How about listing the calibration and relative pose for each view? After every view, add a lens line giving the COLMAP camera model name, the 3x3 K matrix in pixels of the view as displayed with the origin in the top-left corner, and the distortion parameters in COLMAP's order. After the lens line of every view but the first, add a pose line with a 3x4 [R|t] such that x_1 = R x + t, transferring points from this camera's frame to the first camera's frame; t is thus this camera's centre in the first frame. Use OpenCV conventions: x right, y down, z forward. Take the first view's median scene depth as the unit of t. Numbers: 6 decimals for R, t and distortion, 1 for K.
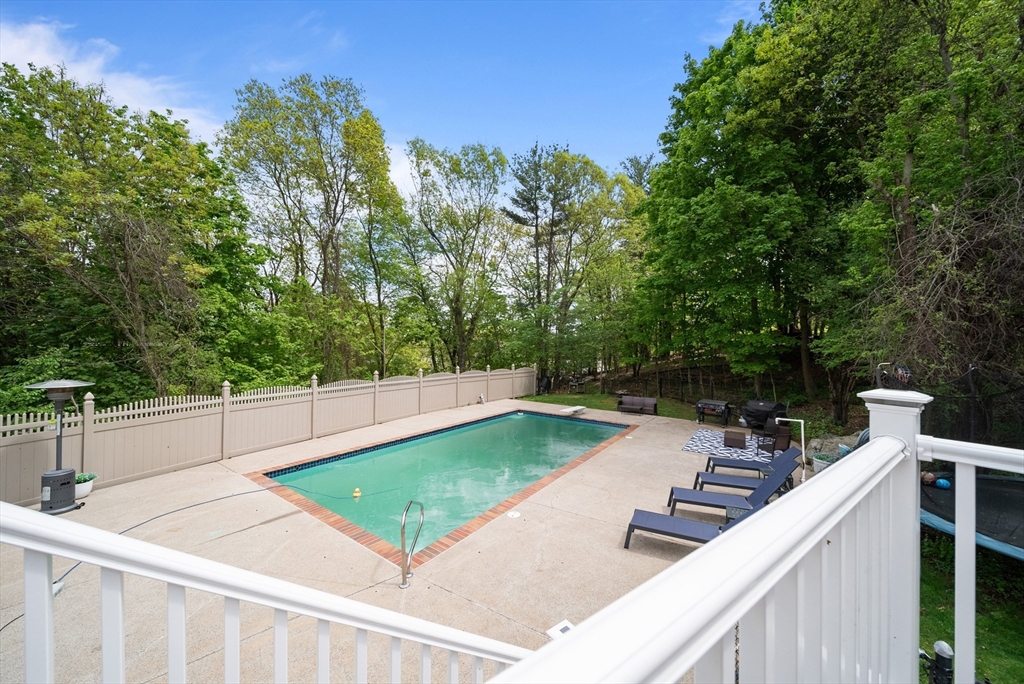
lens RADIAL K [[361.3, 0, 513.2], [0, 361.3, 343.0], [0, 0, 1]] dist [-0.001114, -0.000181]
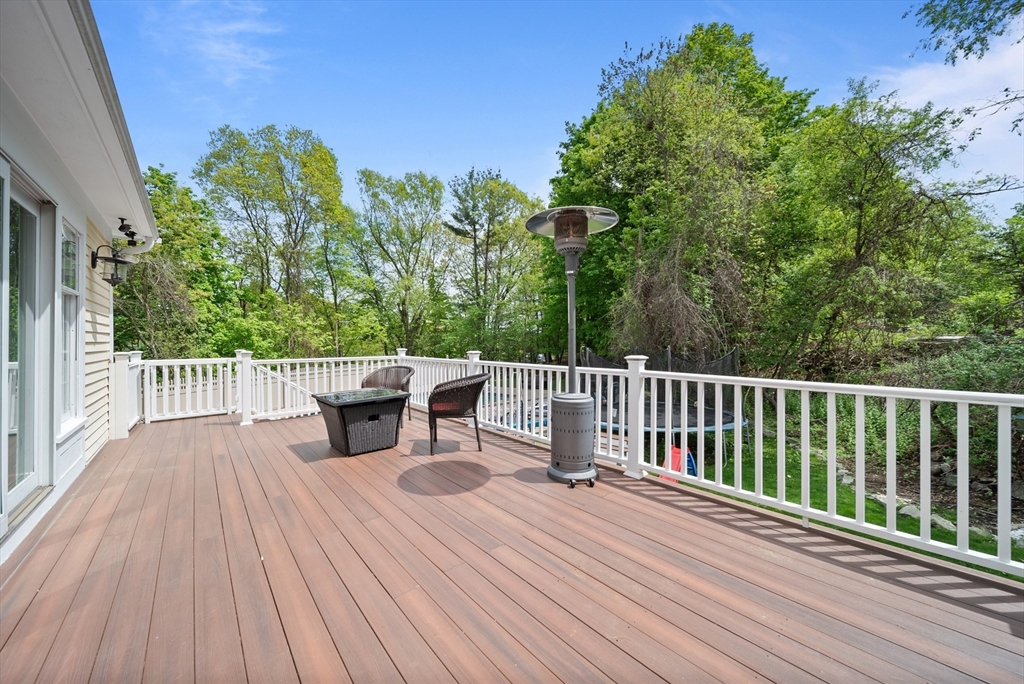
lens RADIAL K [[361.3, 0, 513.2], [0, 361.3, 343.0], [0, 0, 1]] dist [-0.001114, -0.000181]
pose [[0.996655, -0.015427, 0.080258, 0.107031], [0.014101, 0.999755, 0.017061, -0.002370], [-0.080502, -0.015872, 0.996628, -0.219008]]
